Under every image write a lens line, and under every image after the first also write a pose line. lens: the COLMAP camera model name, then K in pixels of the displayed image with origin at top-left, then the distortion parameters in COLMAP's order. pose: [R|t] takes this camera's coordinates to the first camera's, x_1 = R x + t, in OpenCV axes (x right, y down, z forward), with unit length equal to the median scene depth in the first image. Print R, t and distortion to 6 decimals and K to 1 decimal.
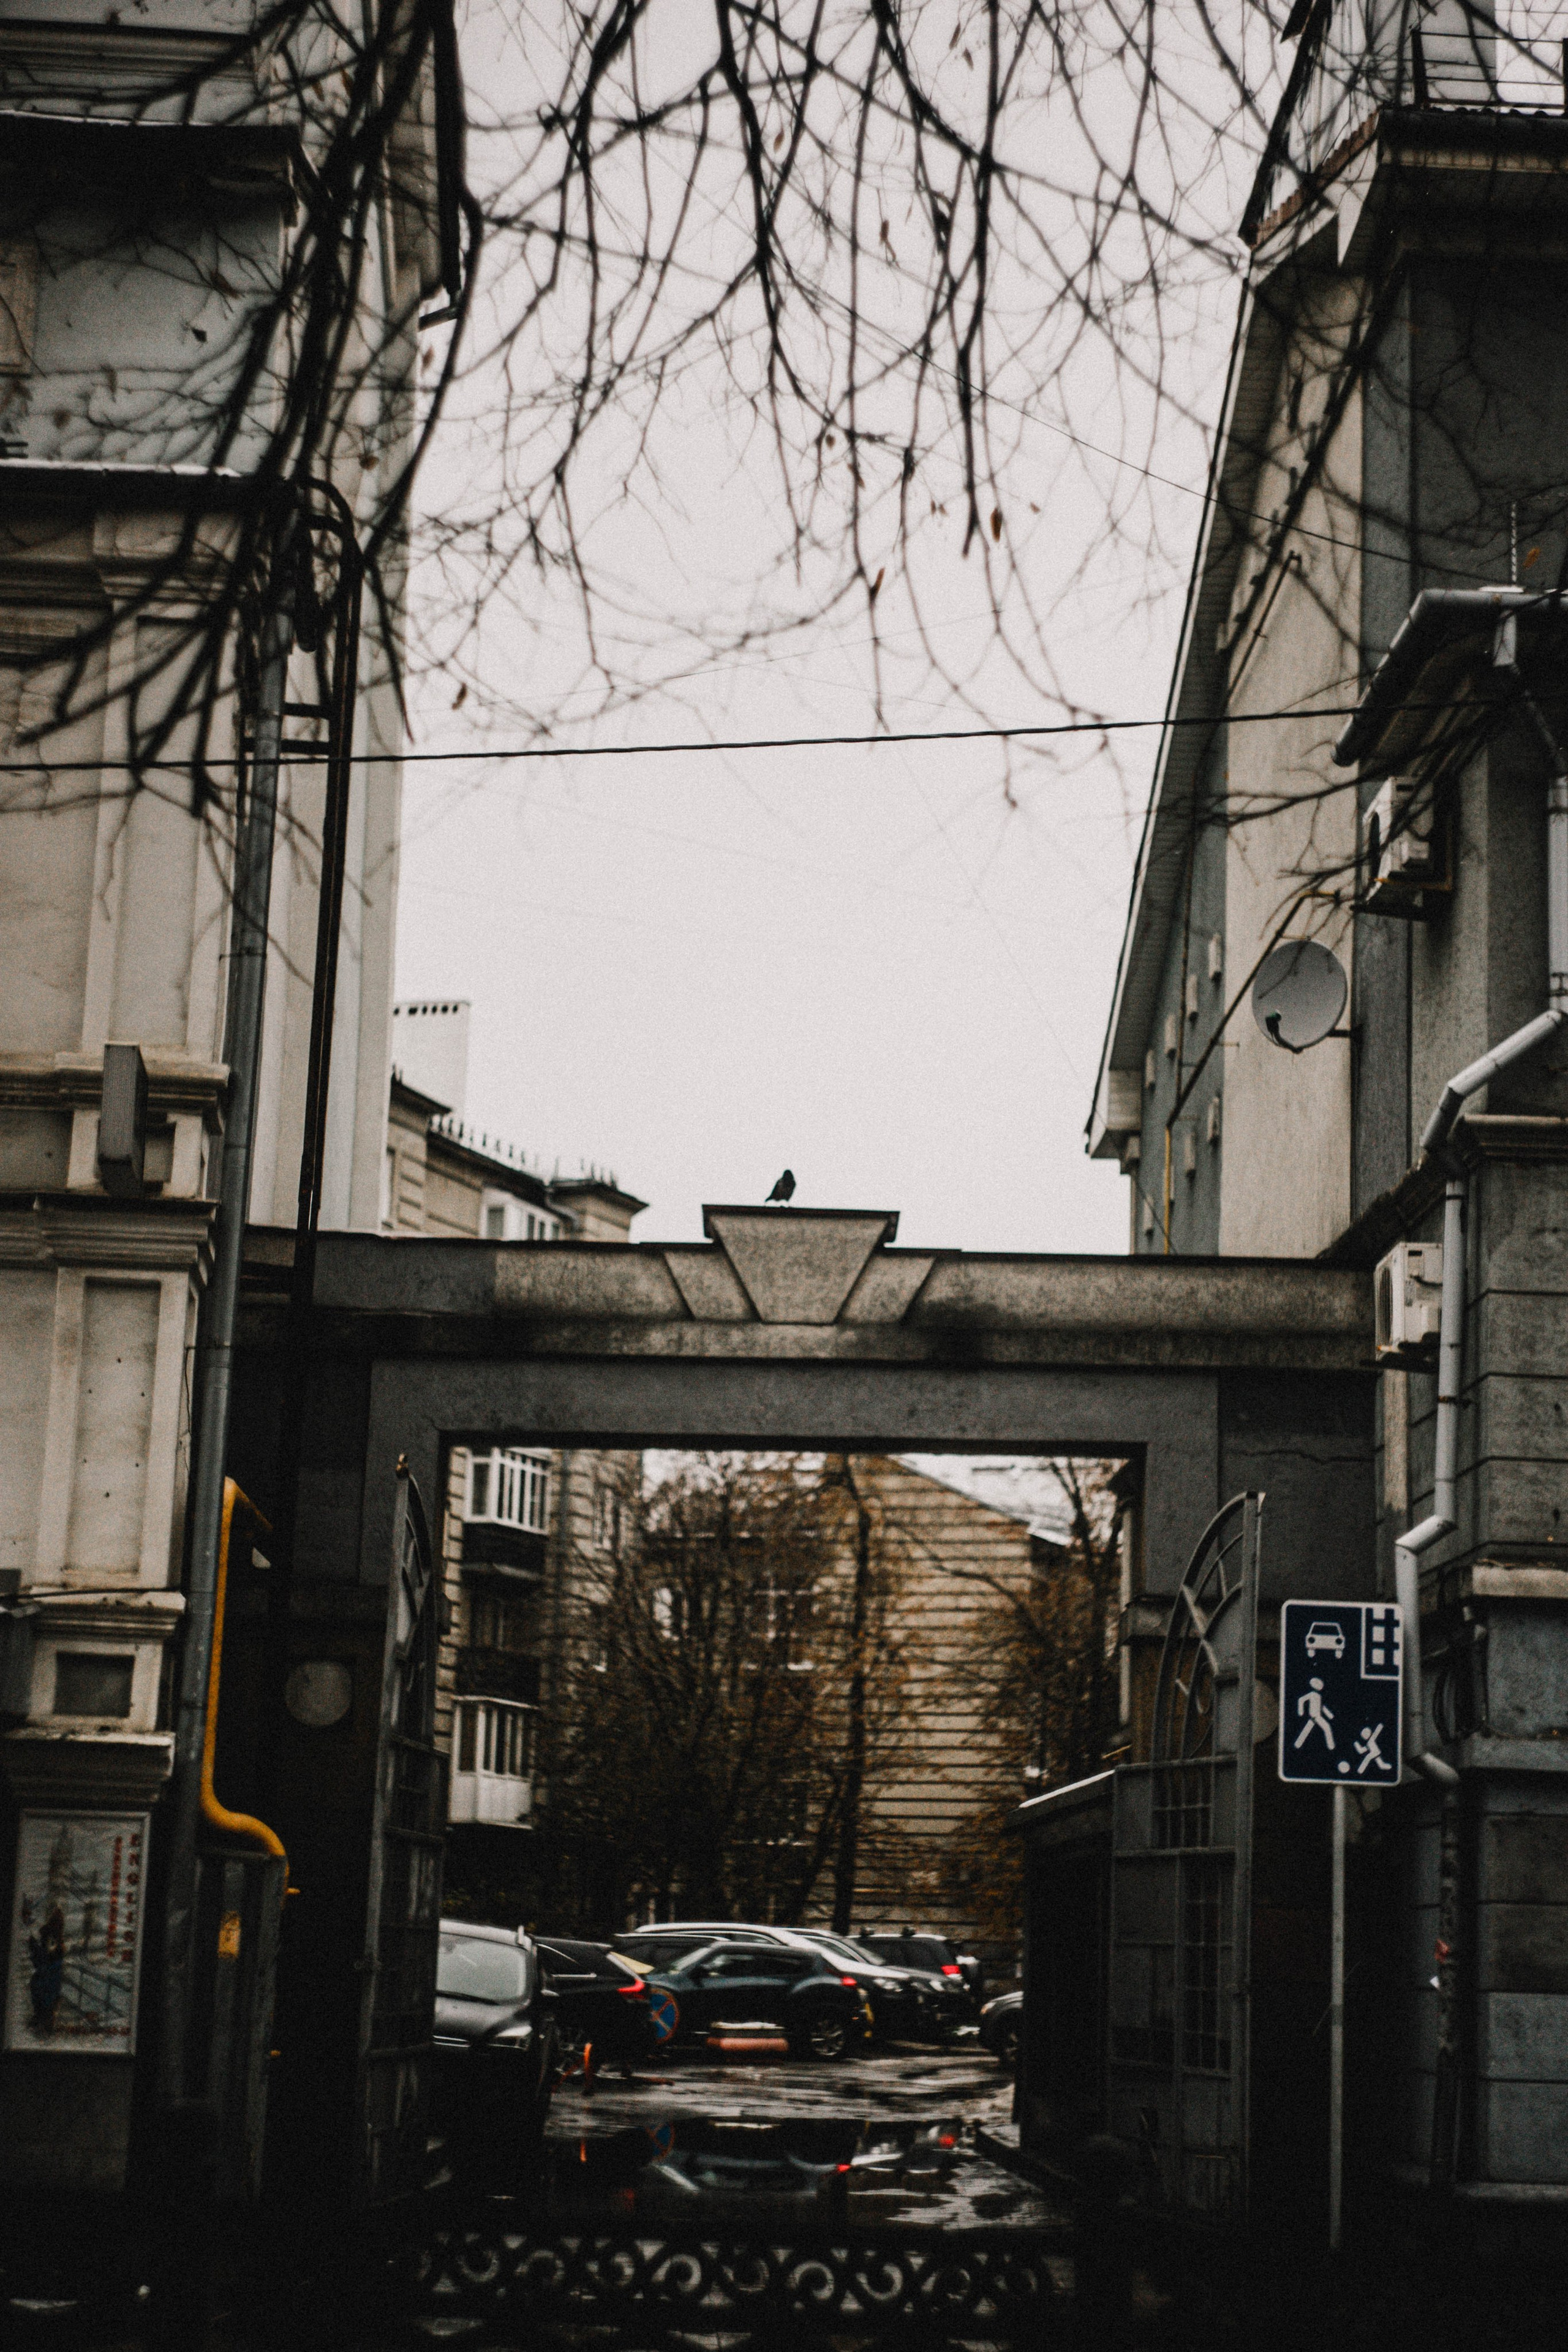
lens RADIAL K [[3940.0, 0, 784.0], [0, 3940.0, 1176.0], [0, 0, 1]] dist [-0.010652, 0.093254]
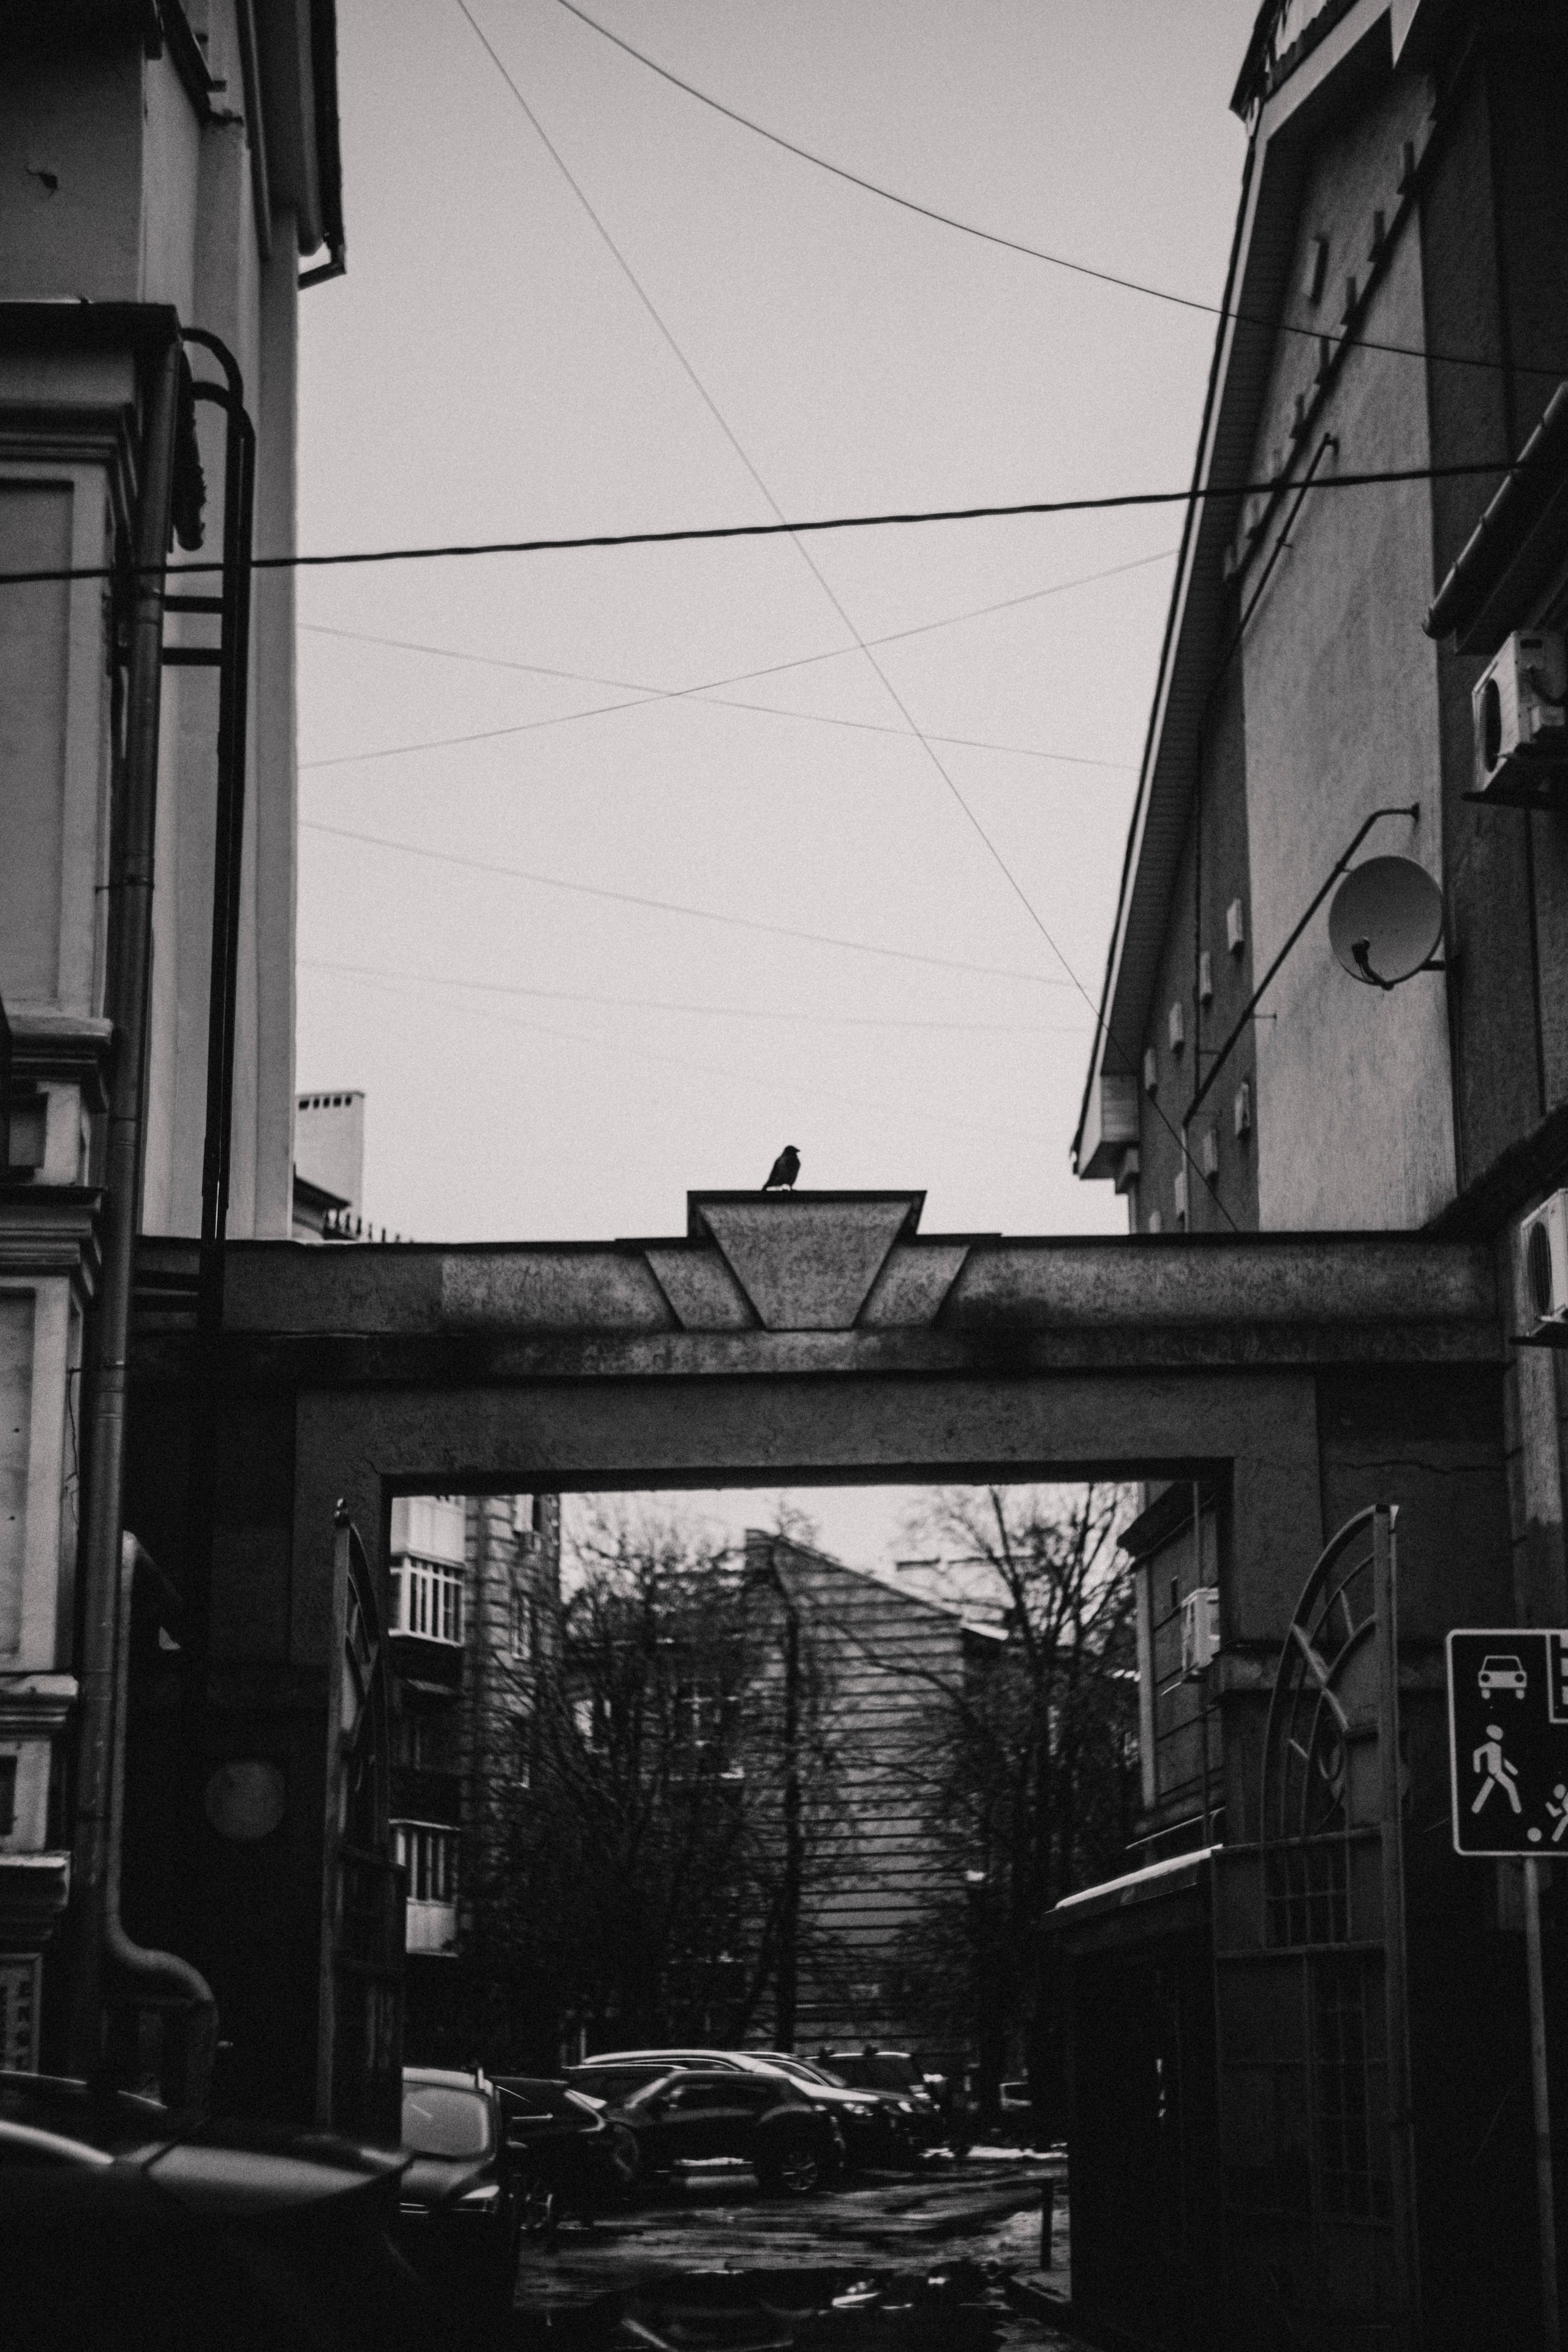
lens RADIAL K [[3940.0, 0, 784.0], [0, 3940.0, 1176.0], [0, 0, 1]] dist [-0.010652, 0.093254]
pose [[0.998941, -0.035860, 0.028814, -0.024426], [0.036667, 0.998935, -0.027996, 0.027891], [-0.027780, 0.029023, 0.999193, 0.168401]]
